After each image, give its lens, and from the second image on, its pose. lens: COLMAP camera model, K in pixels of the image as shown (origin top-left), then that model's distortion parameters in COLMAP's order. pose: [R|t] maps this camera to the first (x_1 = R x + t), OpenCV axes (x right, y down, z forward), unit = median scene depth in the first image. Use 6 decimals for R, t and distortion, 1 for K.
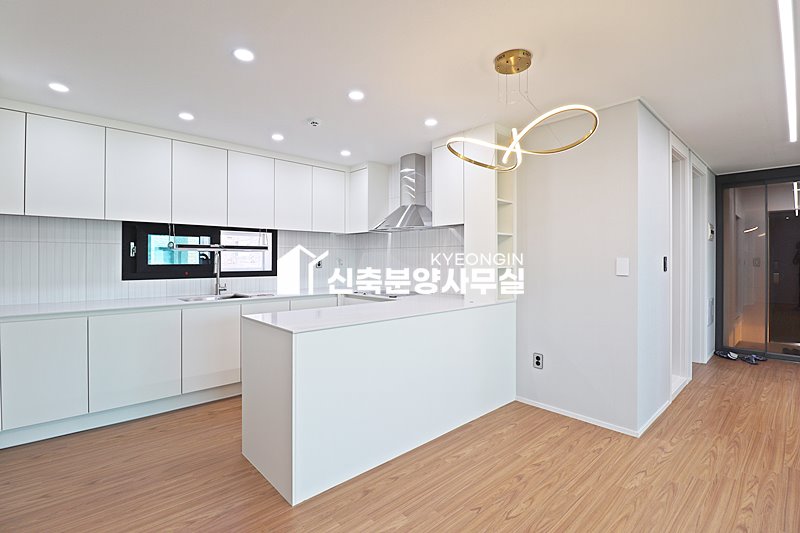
lens RADIAL K [[377.7, 0, 395.6], [0, 377.7, 258.7], [0, 0, 1]] dist [-0.002416, -0.005624]
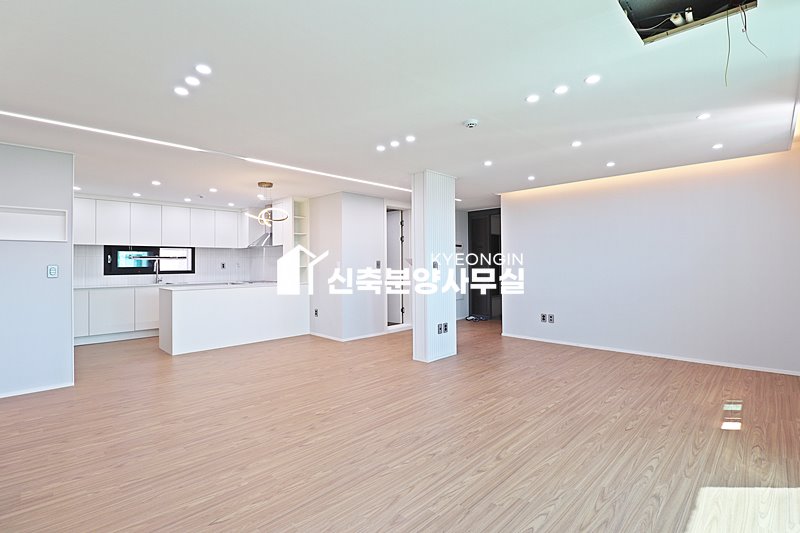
lens RADIAL K [[380.1, 0, 399.2], [0, 380.1, 259.9], [0, 0, 1]] dist [0.001563, -0.016279]
pose [[0.998955, -0.008852, 0.044836, 0.631095], [0.009259, 0.999918, -0.008881, 0.008902], [-0.044753, 0.009287, 0.998955, -0.907020]]
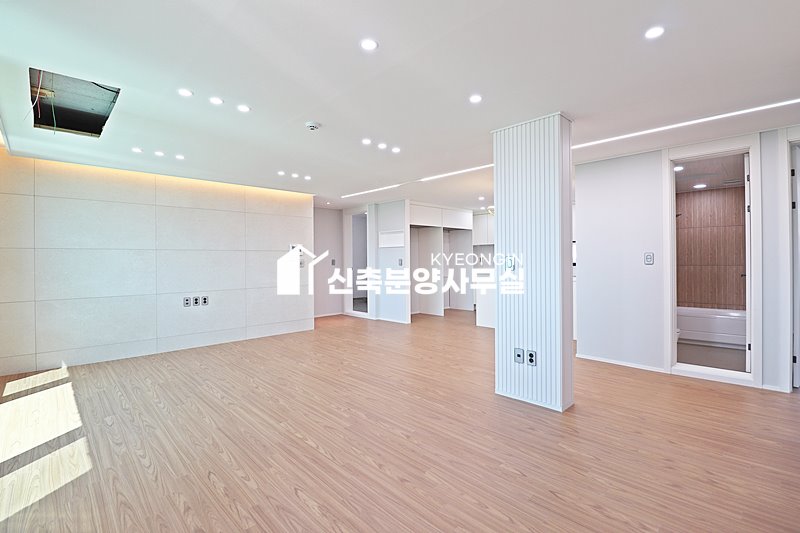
lens RADIAL K [[368.4, 0, 397.1], [0, 368.4, 260.4], [0, 0, 1]] dist [-0.003107, -0.012739]
pose [[0.020378, 0.000105, -0.999792, 1.680525], [0.008740, 0.999962, 0.000283, 0.011345], [0.999754, -0.008744, 0.020376, 0.097919]]
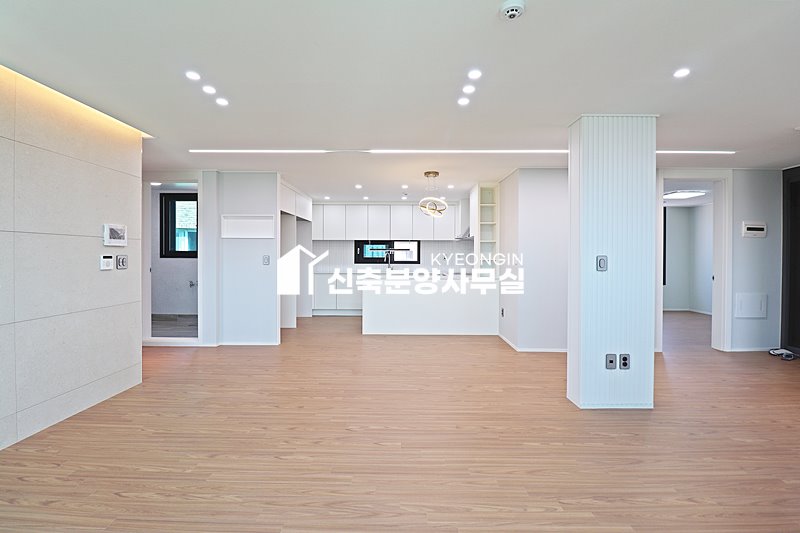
lens RADIAL K [[368.4, 0, 397.1], [0, 368.4, 260.4], [0, 0, 1]] dist [-0.003107, -0.012739]
pose [[0.722045, 0.009195, -0.691785, 1.044269], [-0.001137, 0.999926, 0.012105, 0.005607], [0.691845, -0.007954, 0.722002, -0.503780]]
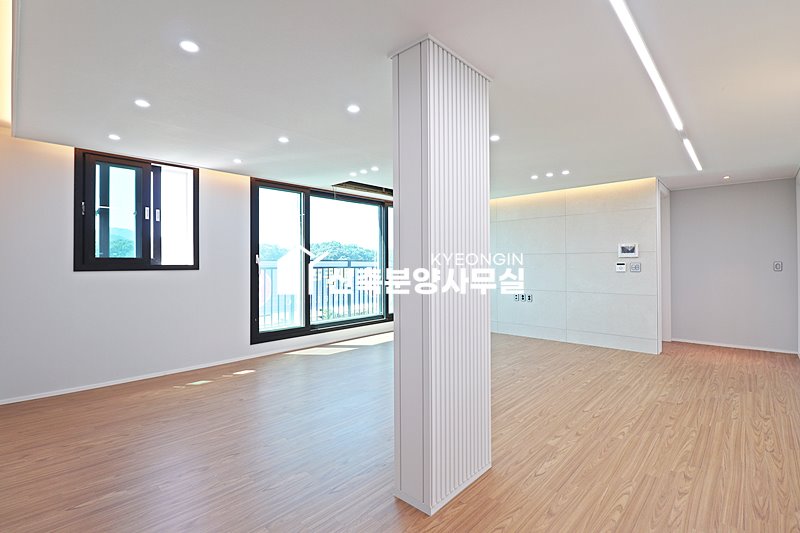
lens RADIAL K [[374.7, 0, 409.0], [0, 374.7, 260.5], [0, 0, 1]] dist [-0.002672, -0.000823]
pose [[-0.995783, 0.001081, -0.091738, 0.924969], [0.001685, 0.999977, -0.006500, 0.003605], [0.091729, -0.006627, -0.995762, 1.014190]]
